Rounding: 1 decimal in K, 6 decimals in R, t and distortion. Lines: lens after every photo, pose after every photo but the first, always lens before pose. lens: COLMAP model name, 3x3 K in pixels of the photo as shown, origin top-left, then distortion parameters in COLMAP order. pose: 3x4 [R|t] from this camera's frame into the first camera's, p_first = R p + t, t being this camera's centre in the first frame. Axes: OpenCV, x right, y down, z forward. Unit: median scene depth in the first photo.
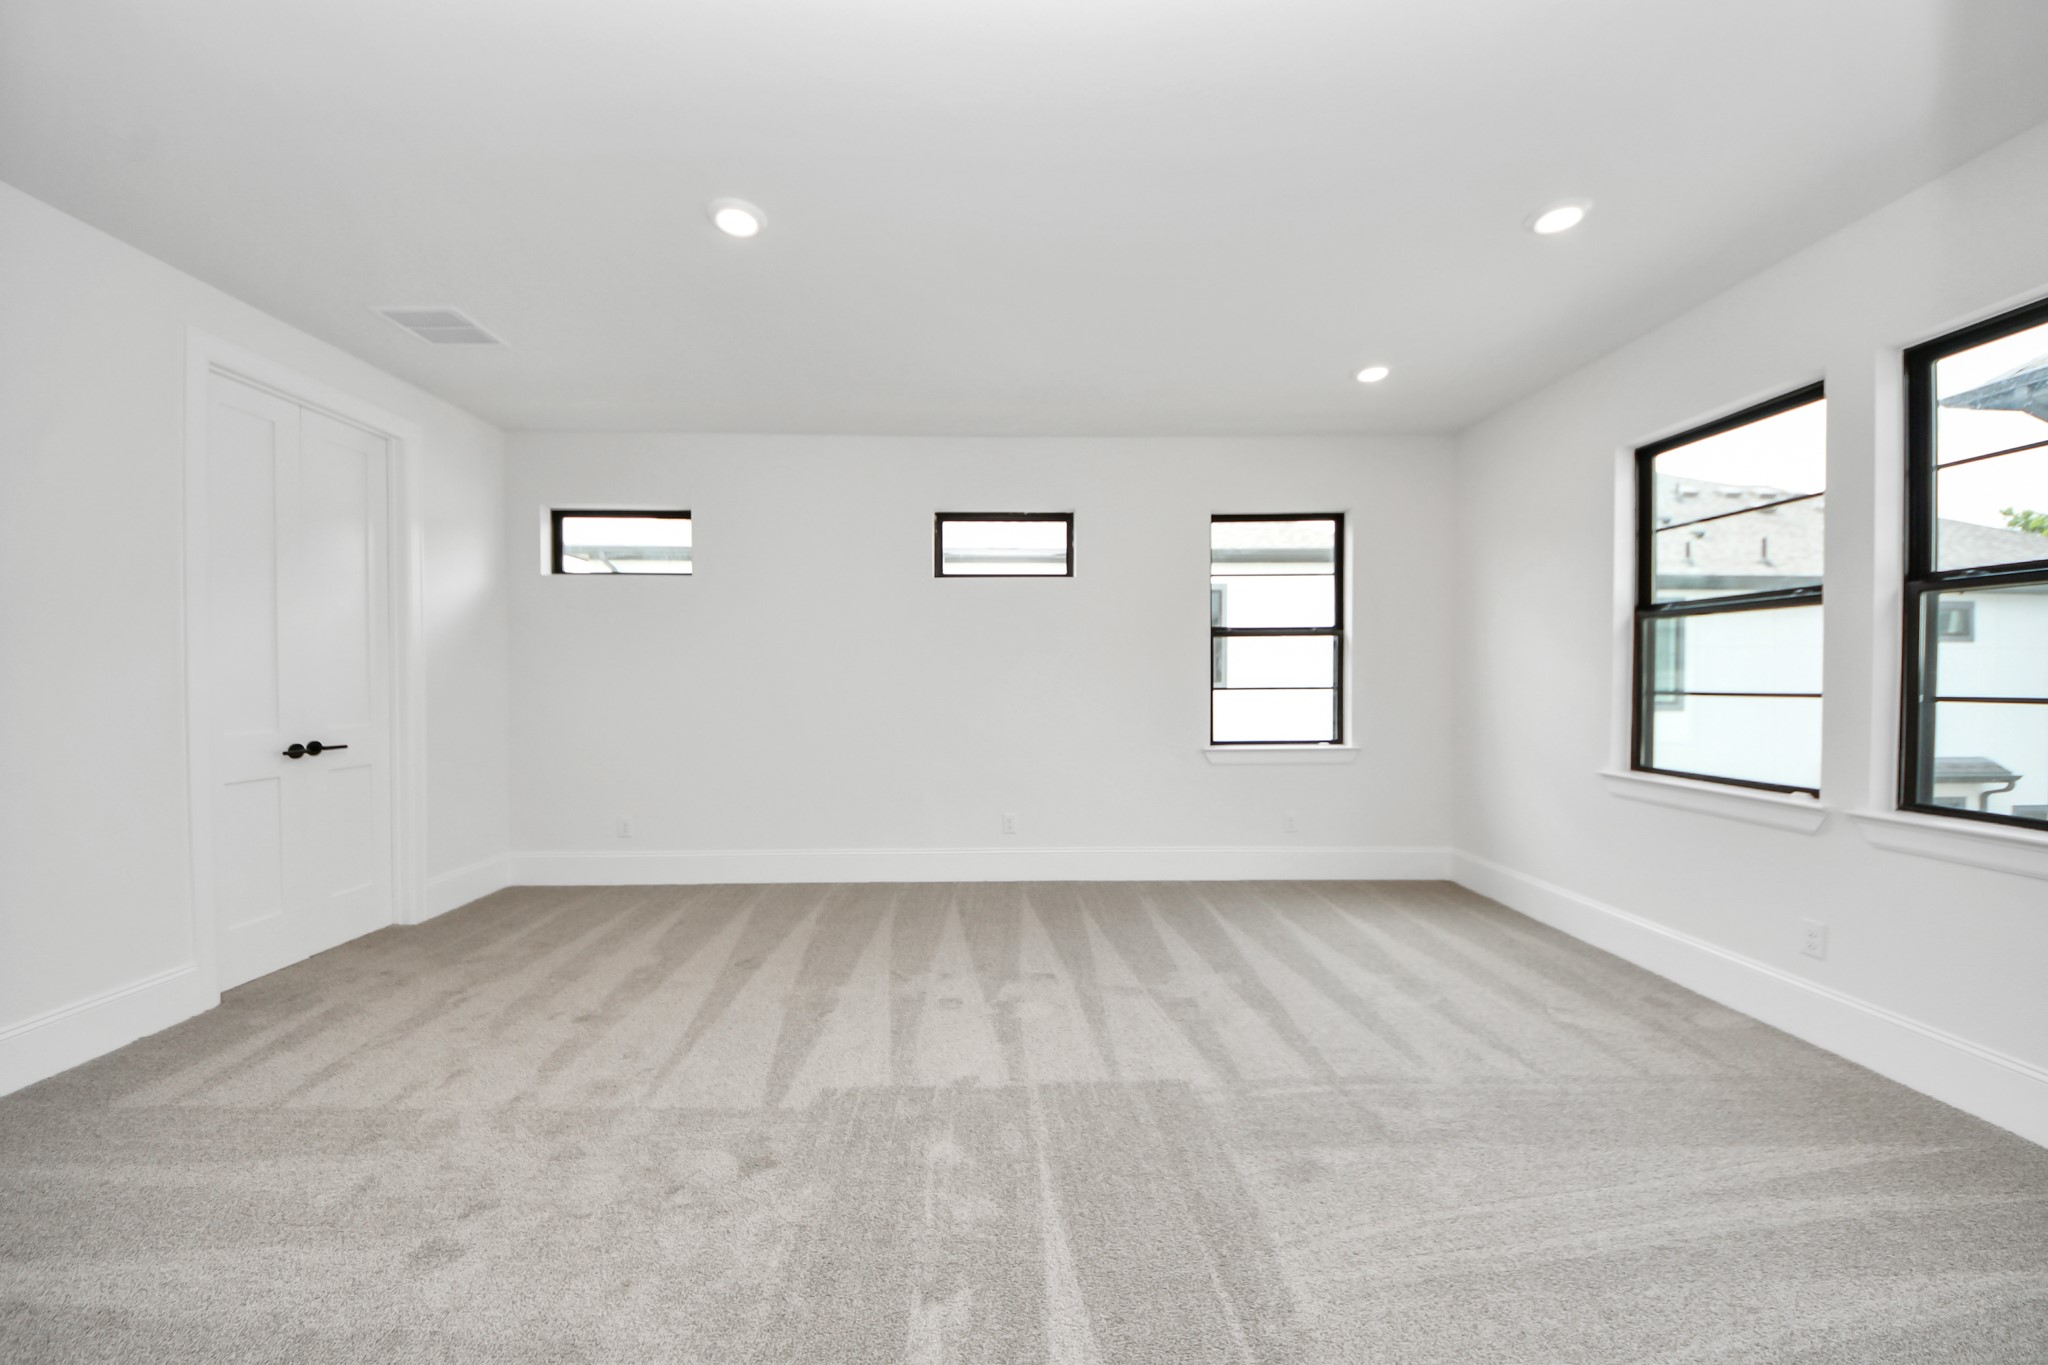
lens RADIAL K [[698.4, 0, 1024.0], [0, 698.4, 682.5], [0, 0, 1]] dist [0.016622, -0.011278]
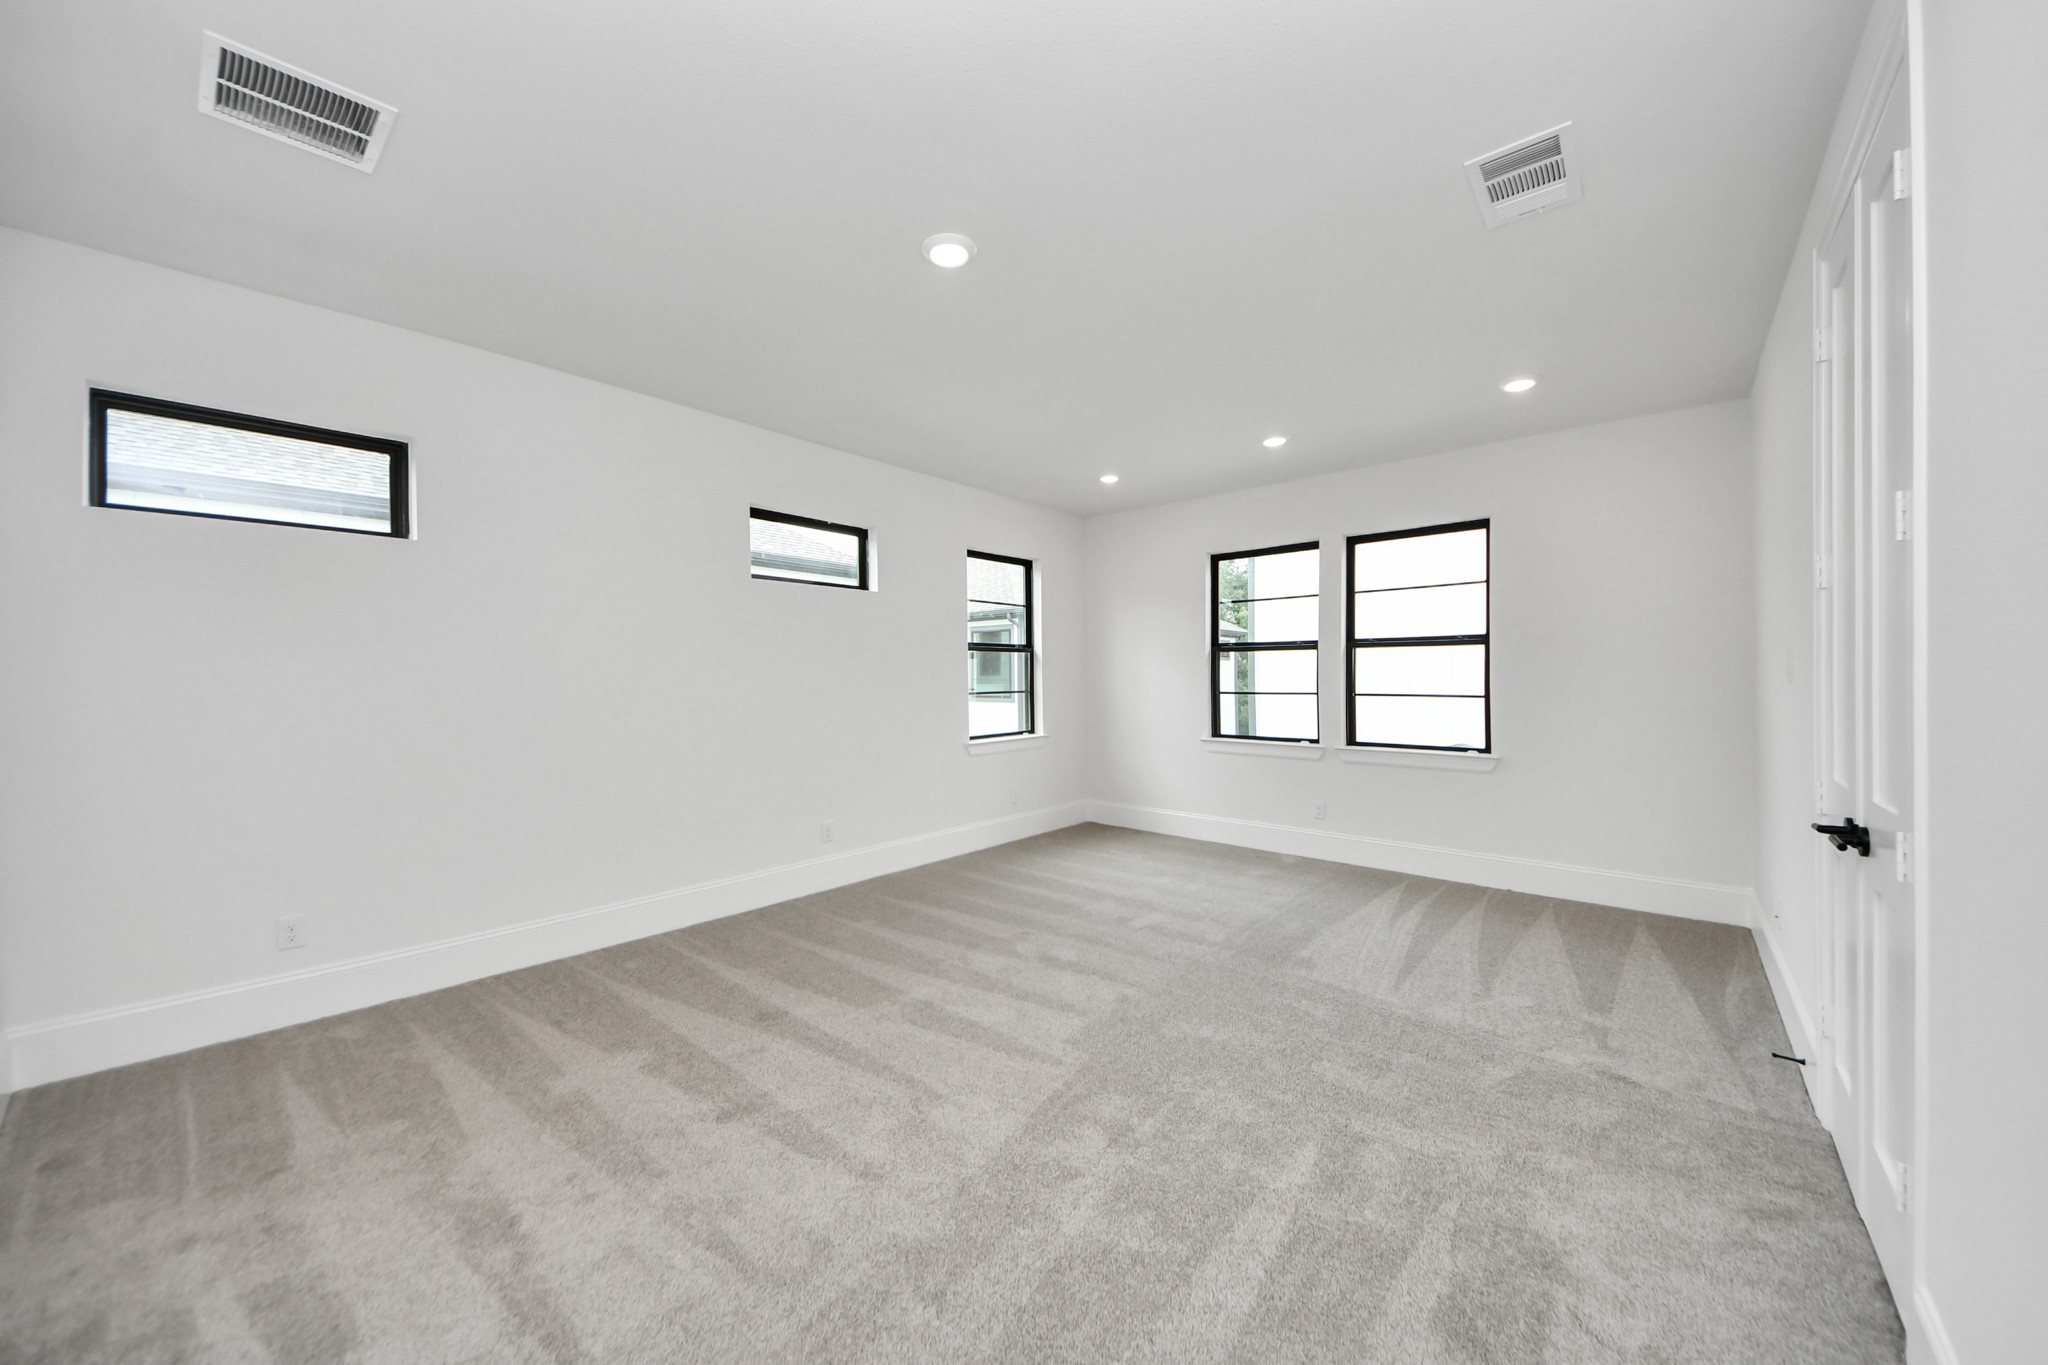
lens RADIAL K [[720.9, 0, 981.4], [0, 720.9, 668.5], [0, 0, 1]] dist [0.018892, -0.014736]
pose [[0.700507, 0.003215, 0.713638, -0.911581], [0.003683, 0.999960, -0.008120, -0.037349], [-0.713636, 0.008316, 0.700468, 0.159595]]
